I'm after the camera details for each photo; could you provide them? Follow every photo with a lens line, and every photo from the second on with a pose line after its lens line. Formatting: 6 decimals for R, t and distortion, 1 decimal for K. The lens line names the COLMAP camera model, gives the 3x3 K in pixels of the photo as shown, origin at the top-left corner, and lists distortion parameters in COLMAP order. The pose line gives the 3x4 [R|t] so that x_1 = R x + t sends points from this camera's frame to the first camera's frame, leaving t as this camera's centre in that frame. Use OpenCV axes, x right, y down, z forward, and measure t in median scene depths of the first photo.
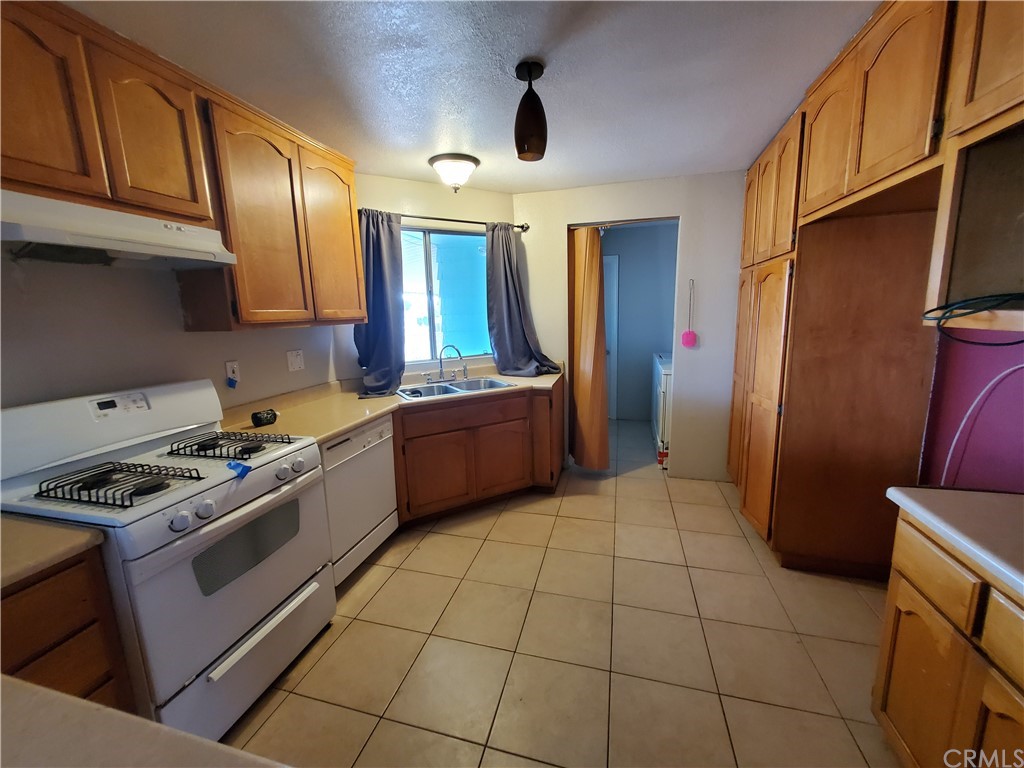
lens RADIAL K [[405.7, 0, 512.0], [0, 405.7, 384.0], [0, 0, 1]] dist [-0.000590, -0.000030]
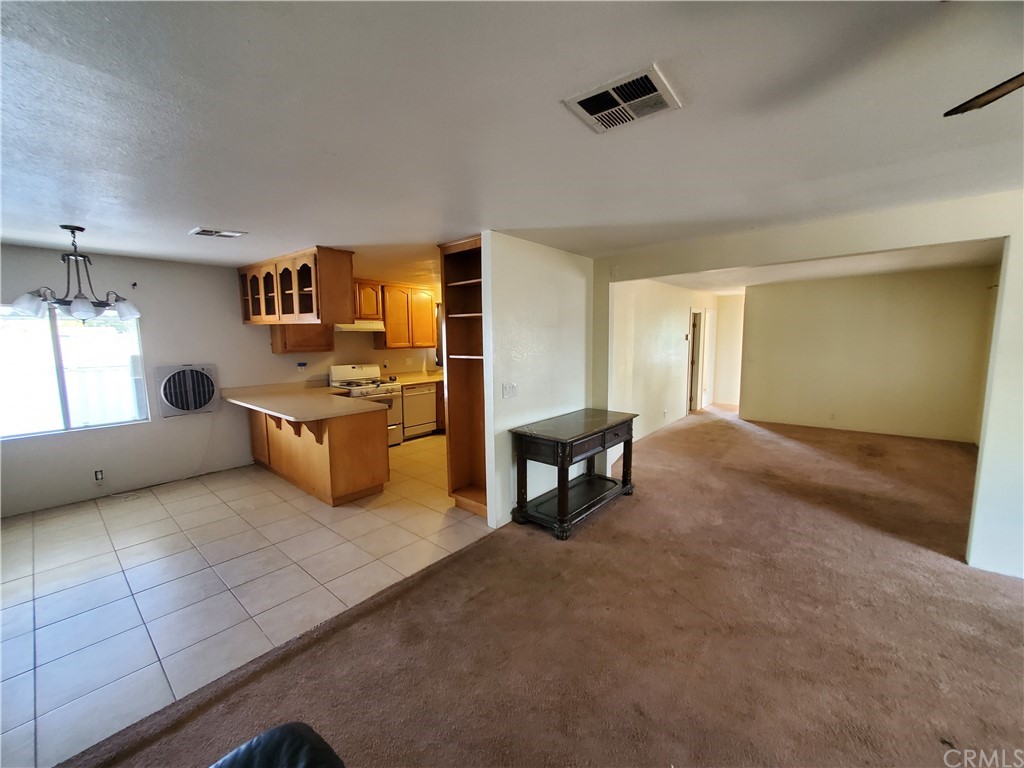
lens RADIAL K [[405.7, 0, 512.0], [0, 405.7, 384.0], [0, 0, 1]] dist [-0.000590, -0.000030]
pose [[0.907215, 0.067972, -0.415139, 1.669383], [-0.089339, 0.995479, -0.032242, 0.162696], [0.411071, 0.066338, 0.909186, -1.586776]]
